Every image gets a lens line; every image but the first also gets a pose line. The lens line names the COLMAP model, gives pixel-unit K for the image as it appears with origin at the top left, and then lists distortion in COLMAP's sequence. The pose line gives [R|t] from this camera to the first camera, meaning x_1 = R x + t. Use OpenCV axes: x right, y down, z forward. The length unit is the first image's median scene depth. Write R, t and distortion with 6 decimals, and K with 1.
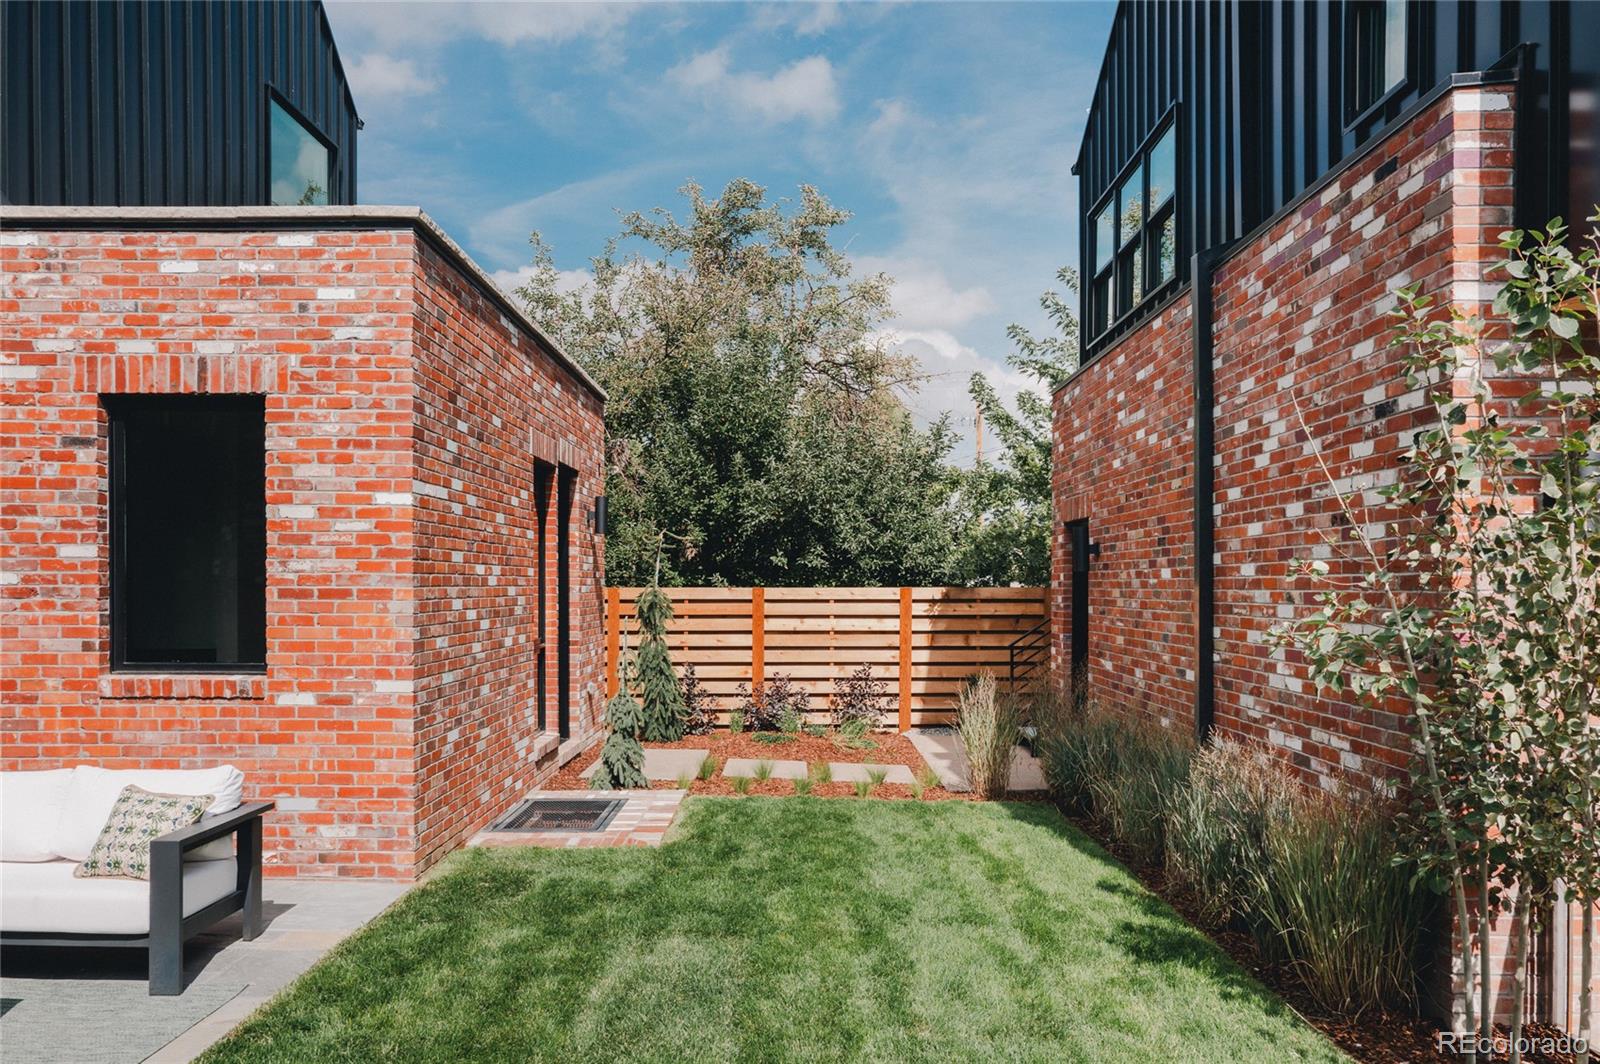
lens RADIAL K [[1247.1, 0, 797.8], [0, 1247.1, 547.7], [0, 0, 1]] dist [-0.059947, 0.087956]
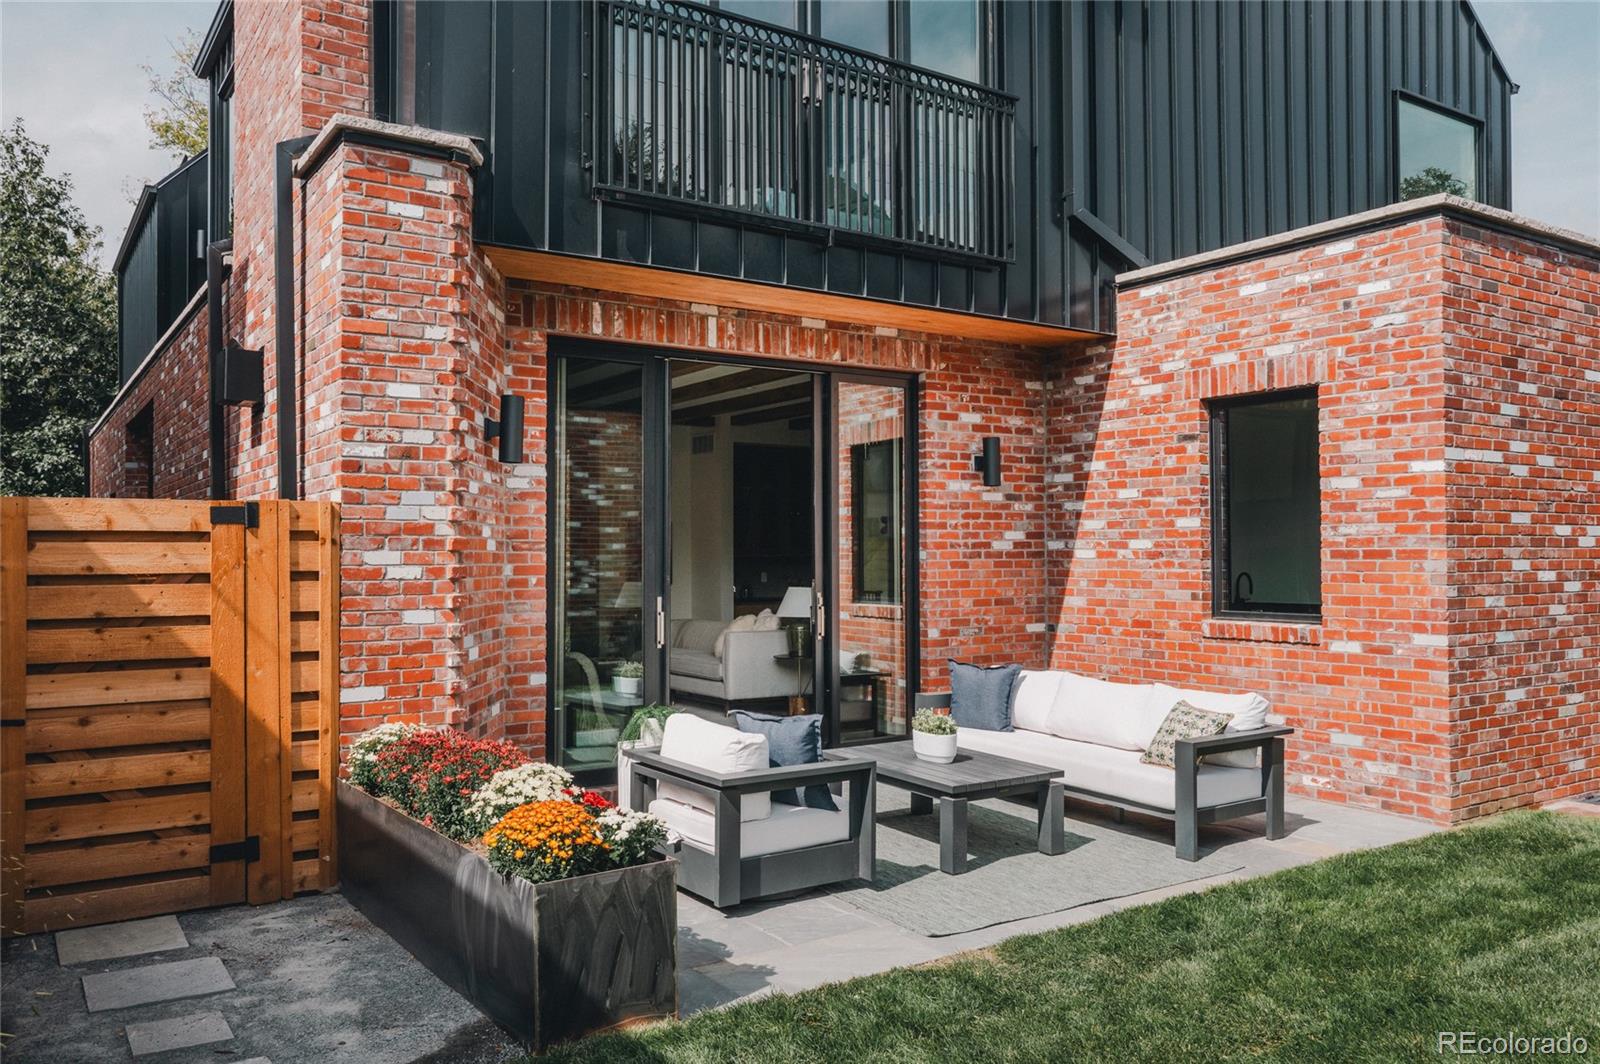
lens RADIAL K [[1213.2, 0, 798.9], [0, 1213.2, 411.2], [0, 0, 1]] dist [-0.006119, 0.002882]
pose [[0.552510, -0.102281, -0.827207, 0.252756], [0.029317, 0.994213, -0.103349, 0.006194], [0.832991, 0.032850, 0.552311, -0.046701]]
